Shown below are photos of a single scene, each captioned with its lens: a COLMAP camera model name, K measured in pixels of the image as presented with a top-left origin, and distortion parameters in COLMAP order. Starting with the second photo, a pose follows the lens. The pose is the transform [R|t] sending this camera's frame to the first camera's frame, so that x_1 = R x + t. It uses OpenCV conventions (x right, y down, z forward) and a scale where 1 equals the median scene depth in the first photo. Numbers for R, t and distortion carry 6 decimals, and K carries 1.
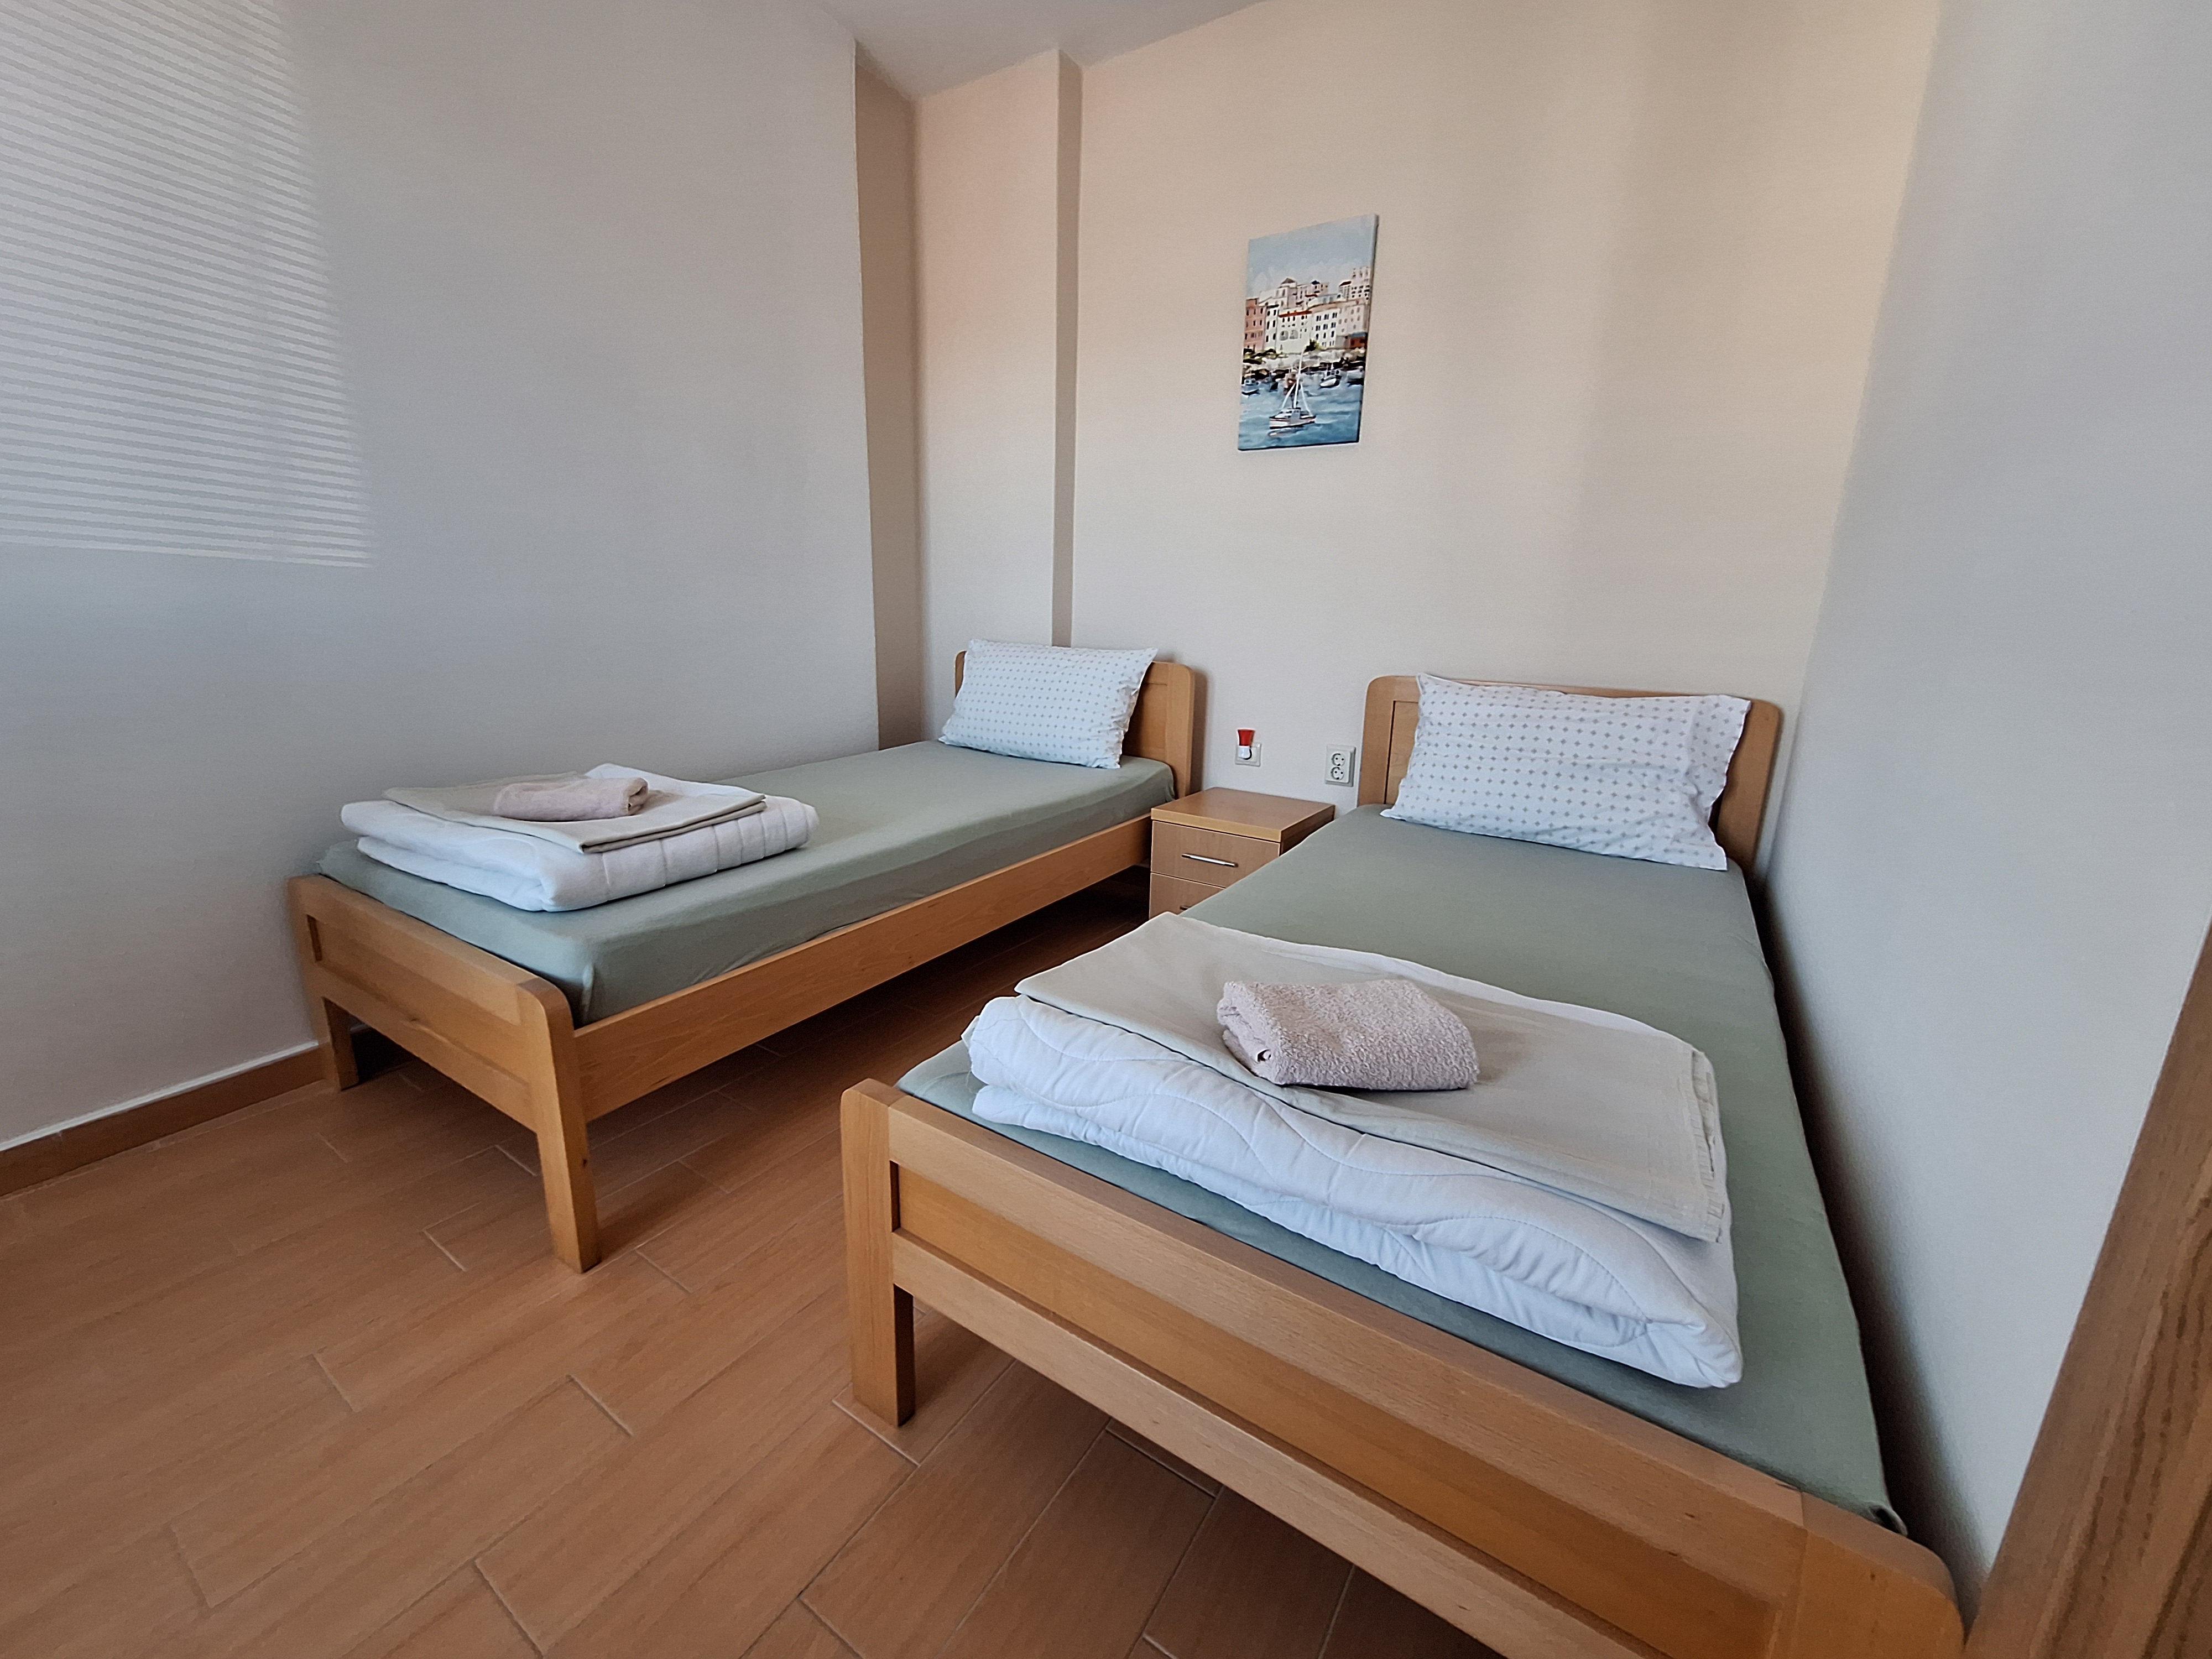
lens RADIAL K [[881.6, 0, 1105.5], [0, 881.6, 830.2], [0, 0, 1]] dist [-0.000047, 0.000349]
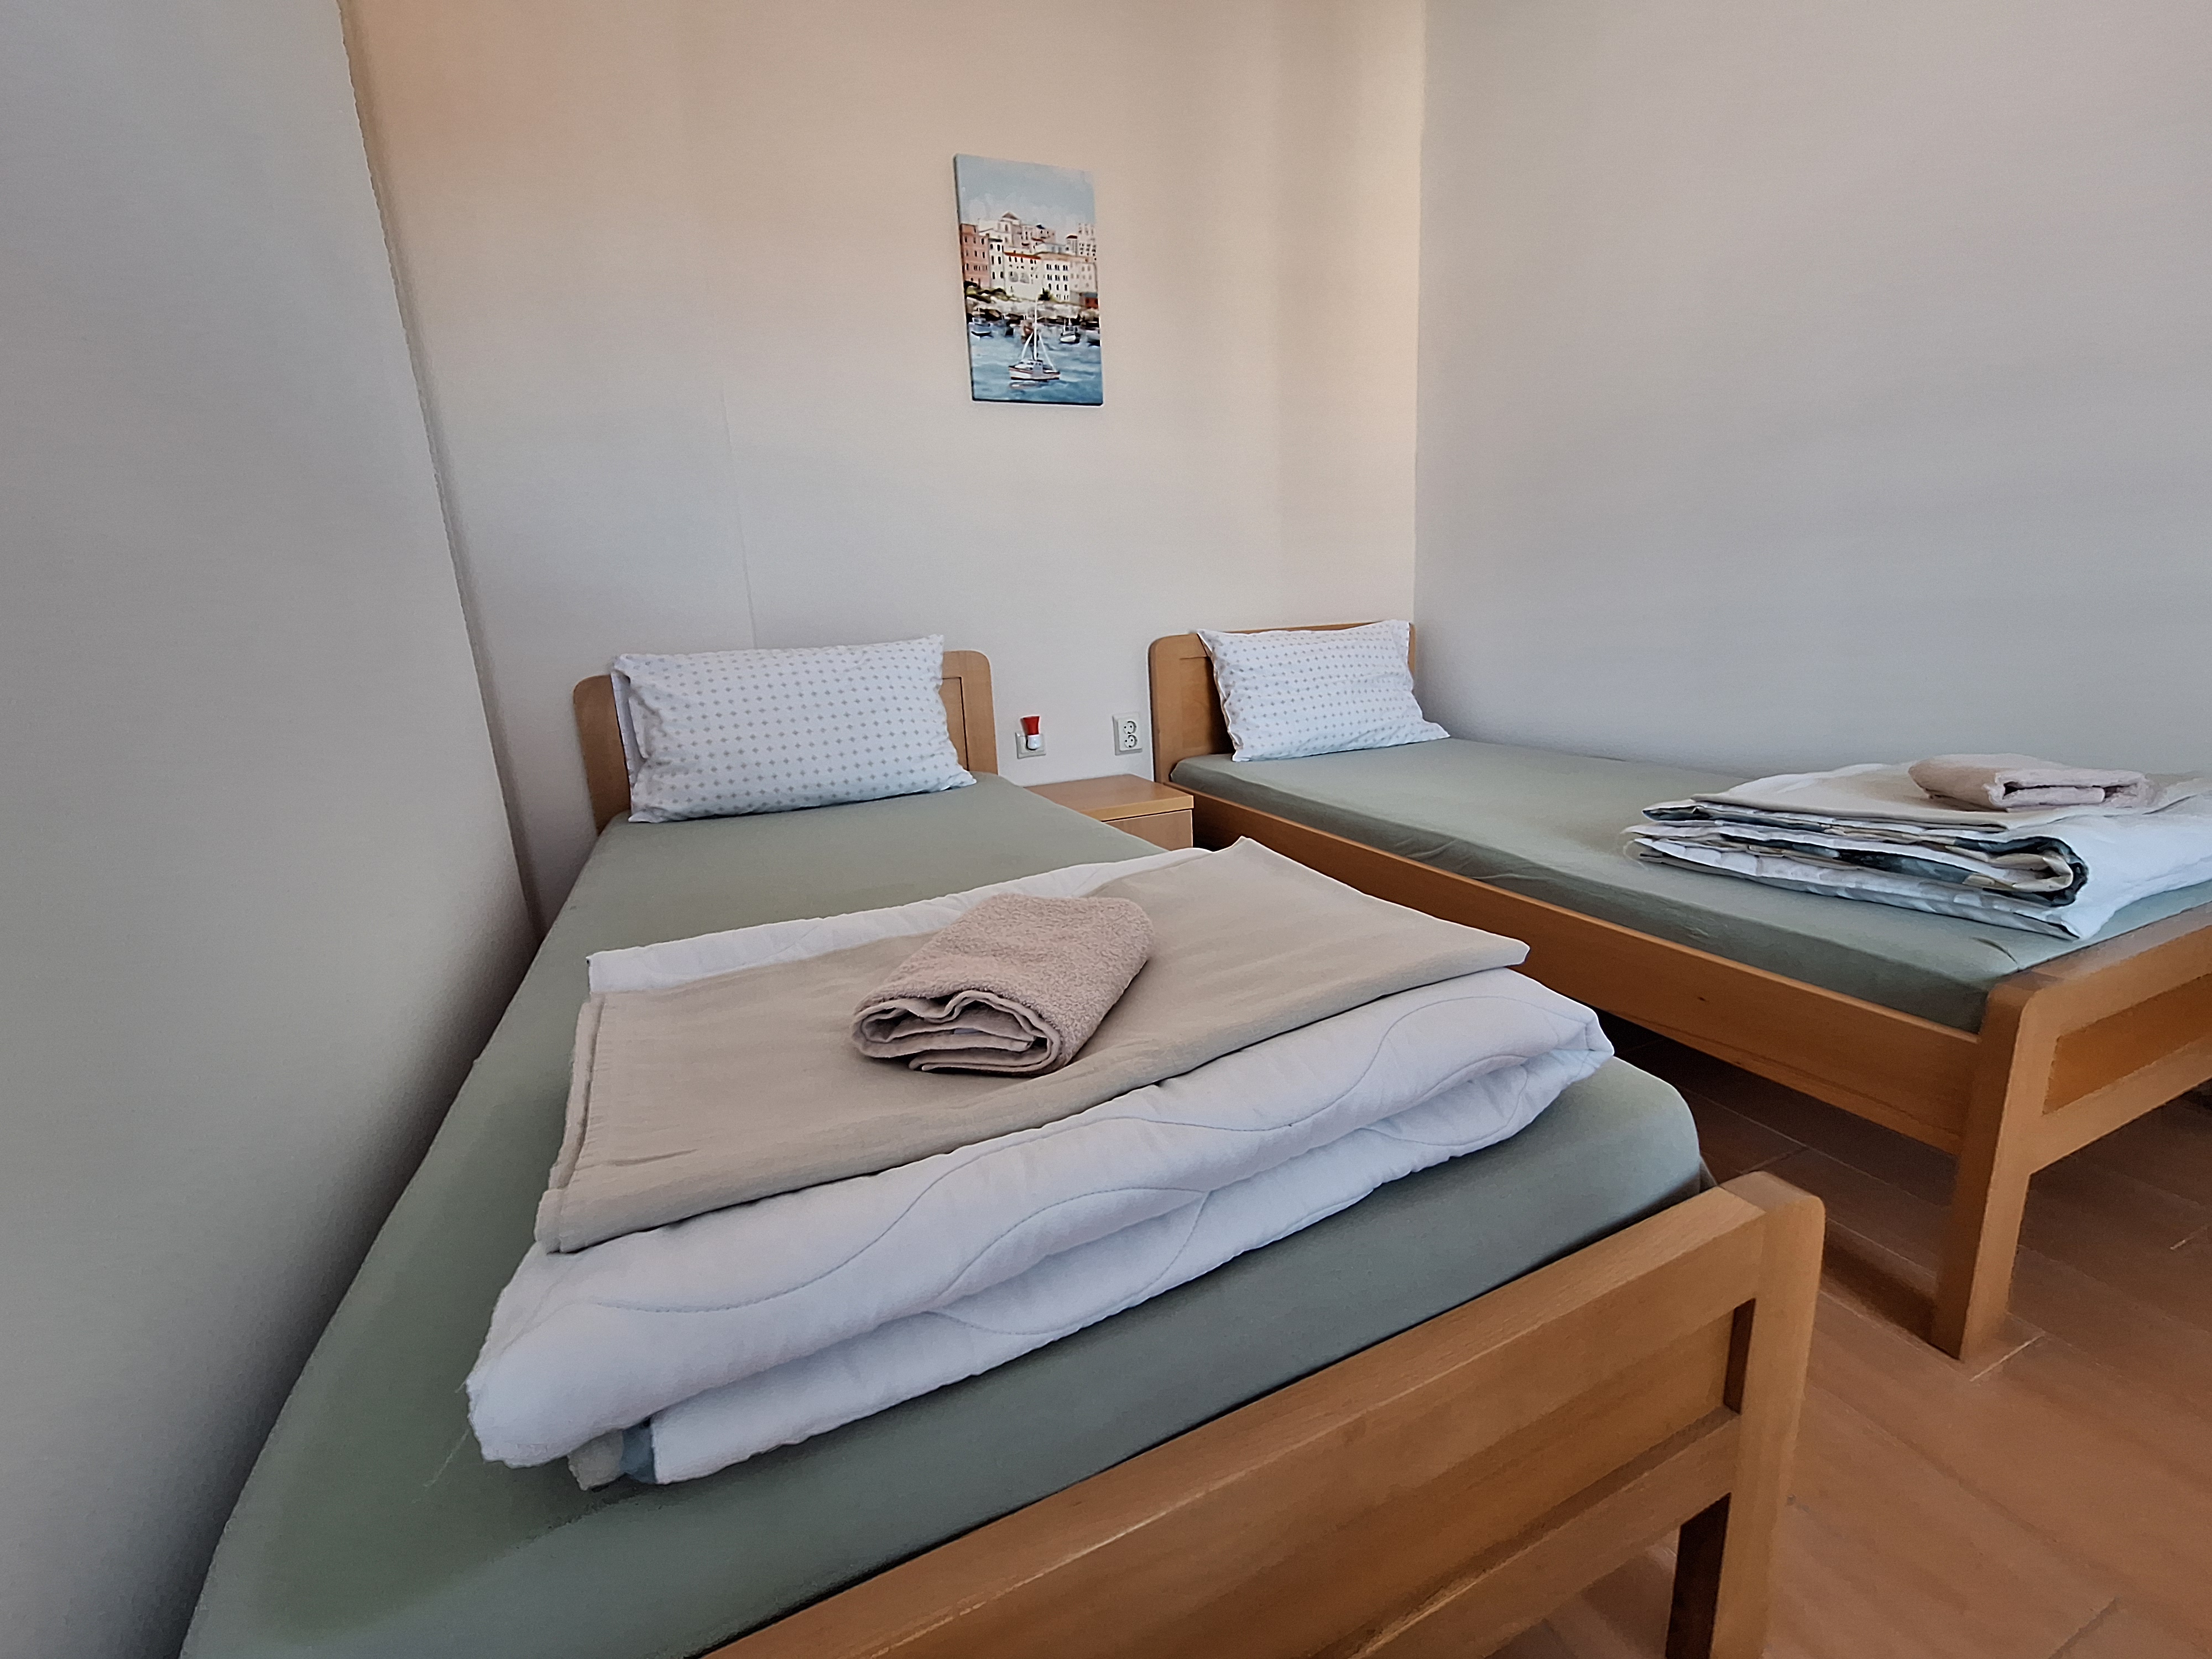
lens RADIAL K [[881.6, 0, 1101.5], [0, 881.6, 823.2], [0, 0, 1]] dist [-0.000047, 0.000349]
pose [[0.558590, -0.245423, 0.792304, -0.607628], [0.270054, 0.956988, 0.106042, -0.096532], [-0.784250, 0.154731, 0.600841, 0.476319]]
